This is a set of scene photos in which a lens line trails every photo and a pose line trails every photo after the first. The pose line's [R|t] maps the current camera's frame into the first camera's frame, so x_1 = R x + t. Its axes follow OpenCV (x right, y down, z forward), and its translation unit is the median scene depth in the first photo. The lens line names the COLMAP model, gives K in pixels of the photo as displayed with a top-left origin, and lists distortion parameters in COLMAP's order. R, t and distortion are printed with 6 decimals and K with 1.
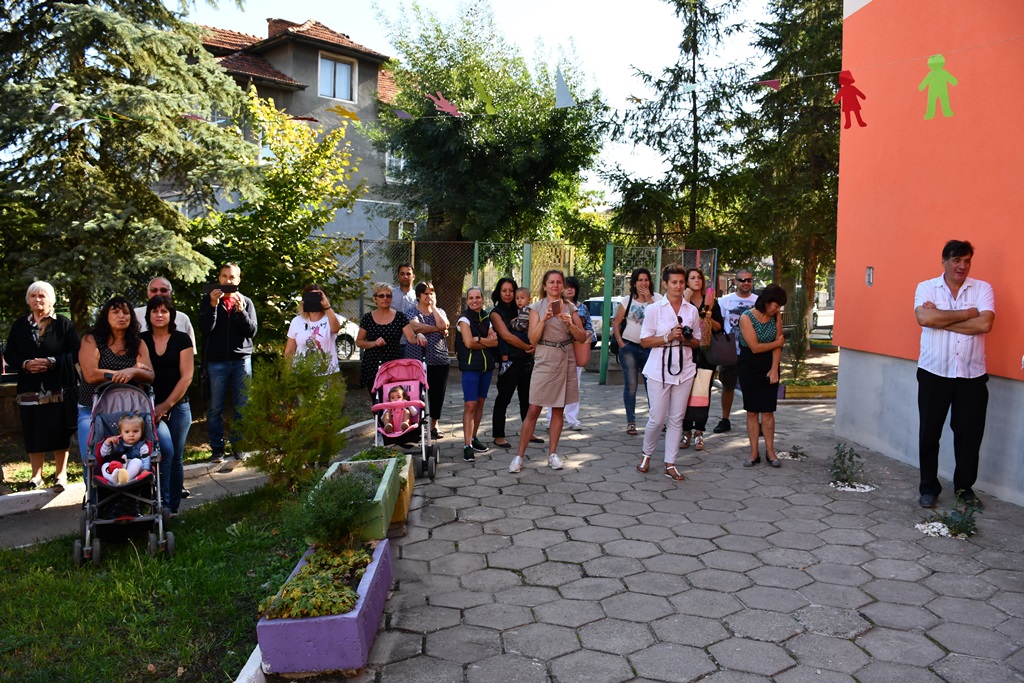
lens RADIAL K [[797.0, 0, 511.4], [0, 797.0, 345.3], [0, 0, 1]] dist [-0.124904, 0.065736]
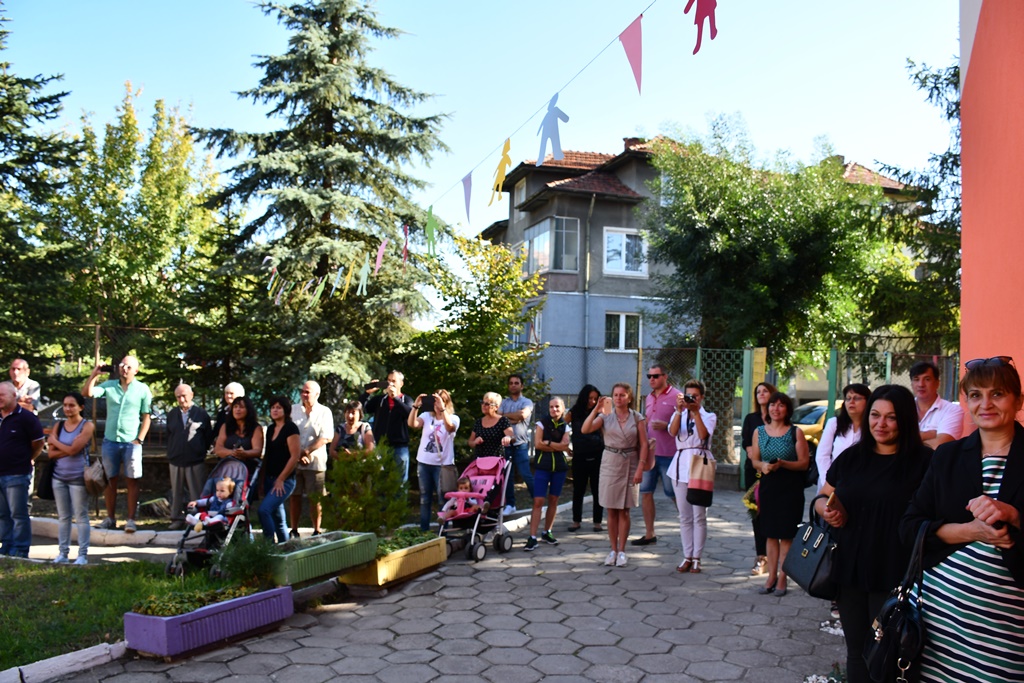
lens RADIAL K [[797.0, 0, 510.1], [0, 797.0, 340.8], [0, 0, 1]] dist [-0.124904, 0.065736]
pose [[0.860199, -0.008536, -0.509887, 0.443363], [-0.055764, 0.992290, -0.110687, -0.021250], [0.506901, 0.123646, 0.853090, 0.008164]]
